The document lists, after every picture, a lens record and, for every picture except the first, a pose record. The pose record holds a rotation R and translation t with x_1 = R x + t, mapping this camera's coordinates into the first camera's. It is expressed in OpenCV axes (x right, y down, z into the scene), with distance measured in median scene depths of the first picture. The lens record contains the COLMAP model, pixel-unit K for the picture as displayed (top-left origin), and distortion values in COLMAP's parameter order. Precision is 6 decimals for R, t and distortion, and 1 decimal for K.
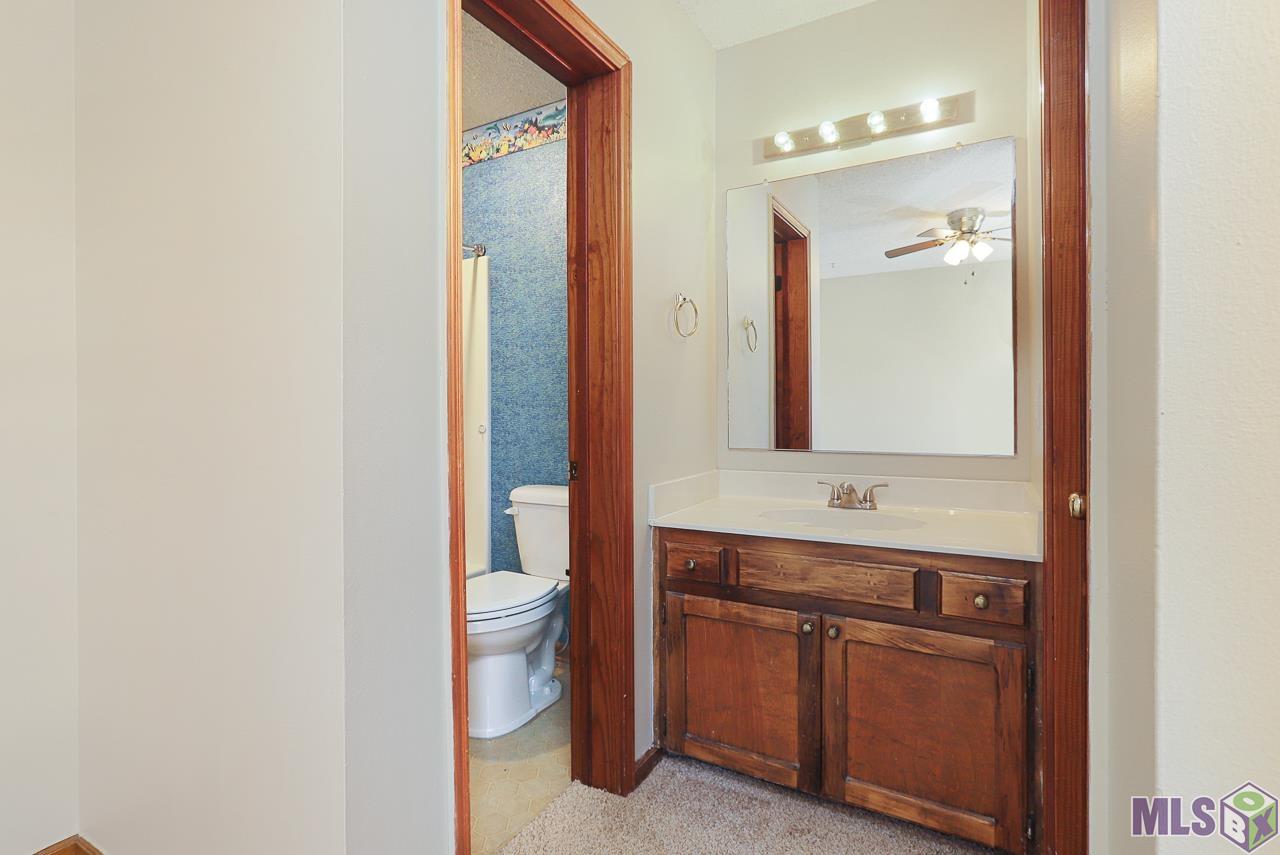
lens RADIAL K [[627.6, 0, 640.0], [0, 627.6, 427.5], [0, 0, 1]] dist [-0.003827, 0.000841]
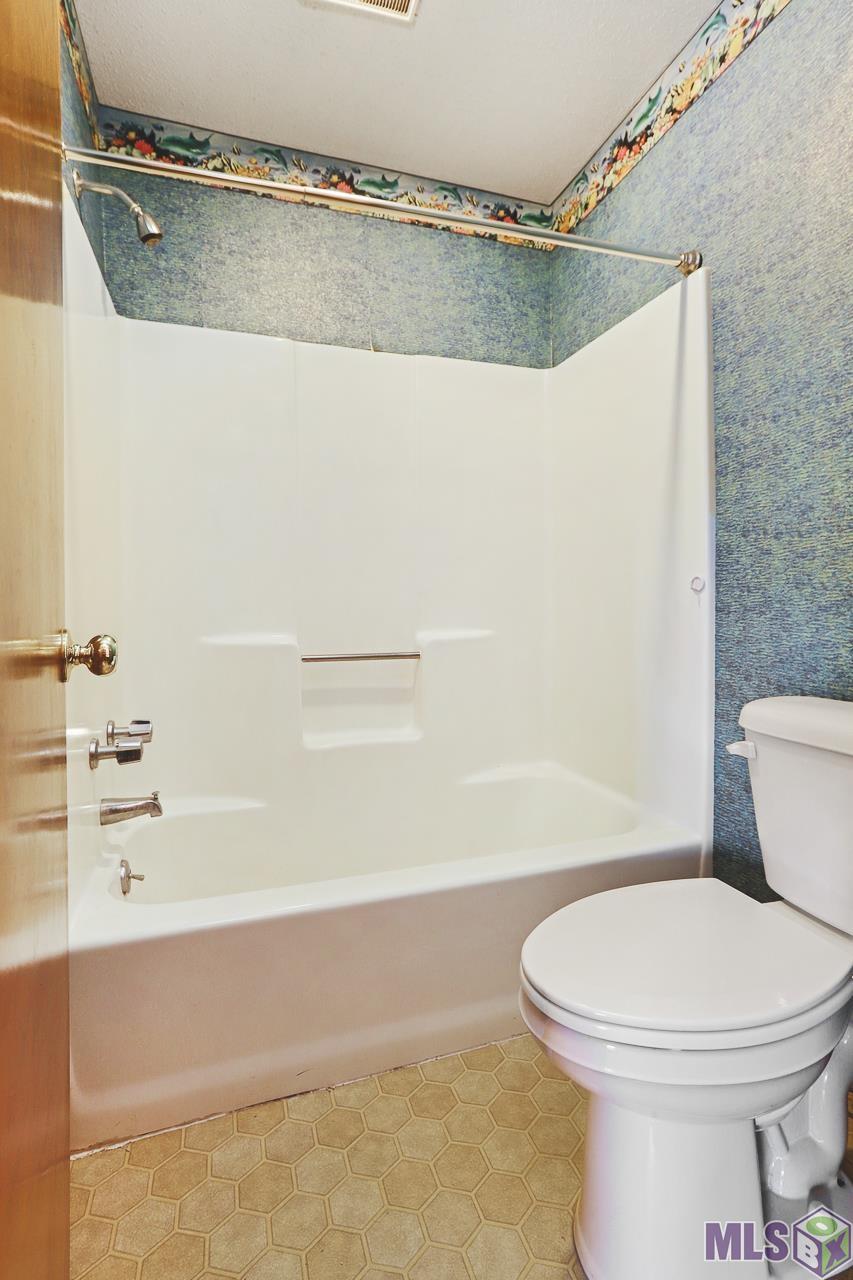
lens RADIAL K [[627.6, 0, 424.5], [0, 627.6, 607.0], [0, 0, 1]] dist [-0.003827, 0.000841]
pose [[0.727818, -0.004731, -0.685754, -0.049009], [0.005942, 0.999982, -0.000592, 0.021538], [0.685744, -0.003644, 0.727834, 0.438747]]
